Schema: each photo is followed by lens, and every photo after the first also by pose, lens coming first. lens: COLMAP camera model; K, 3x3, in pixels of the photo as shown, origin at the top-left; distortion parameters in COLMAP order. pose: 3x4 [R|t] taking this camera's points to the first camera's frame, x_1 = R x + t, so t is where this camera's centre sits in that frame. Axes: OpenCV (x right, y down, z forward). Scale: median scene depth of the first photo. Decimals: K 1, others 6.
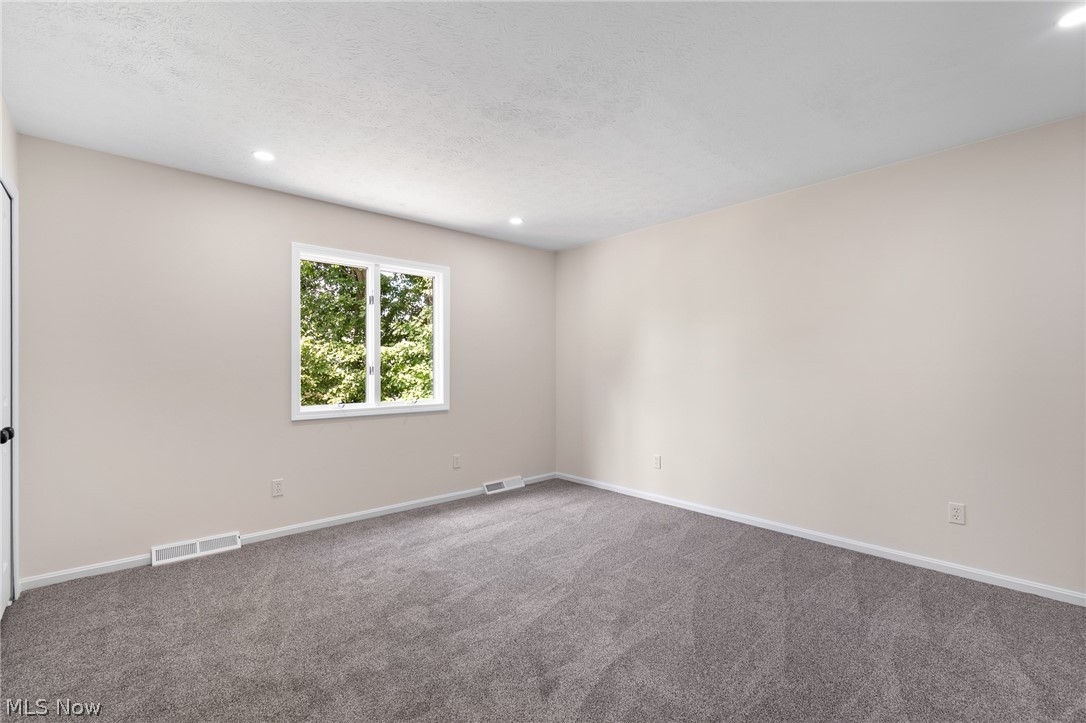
lens RADIAL K [[480.5, 0, 539.8], [0, 480.5, 369.5], [0, 0, 1]] dist [-0.005272, -0.000345]
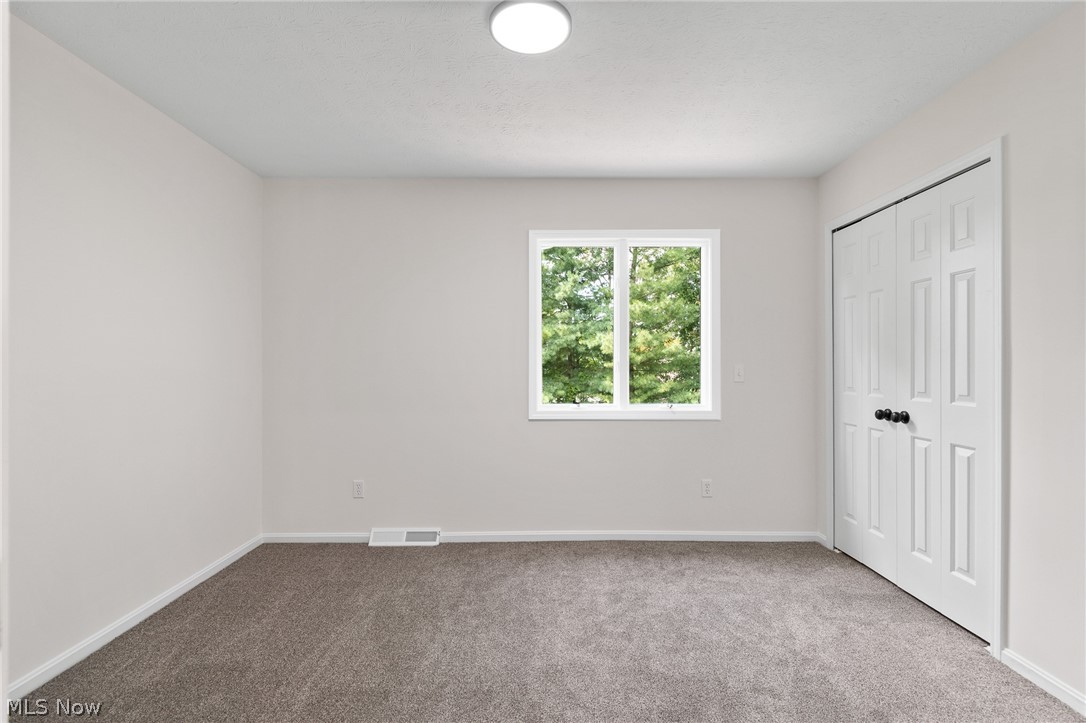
lens RADIAL K [[553.4, 0, 544.5], [0, 553.4, 361.0], [0, 0, 1]] dist [0.006575, 0.000301]
pose [[0.751102, -0.005124, -0.660166, 0.295342], [-0.002186, 0.999945, -0.010249, 0.003256], [0.660183, 0.009141, 0.751049, 0.282764]]
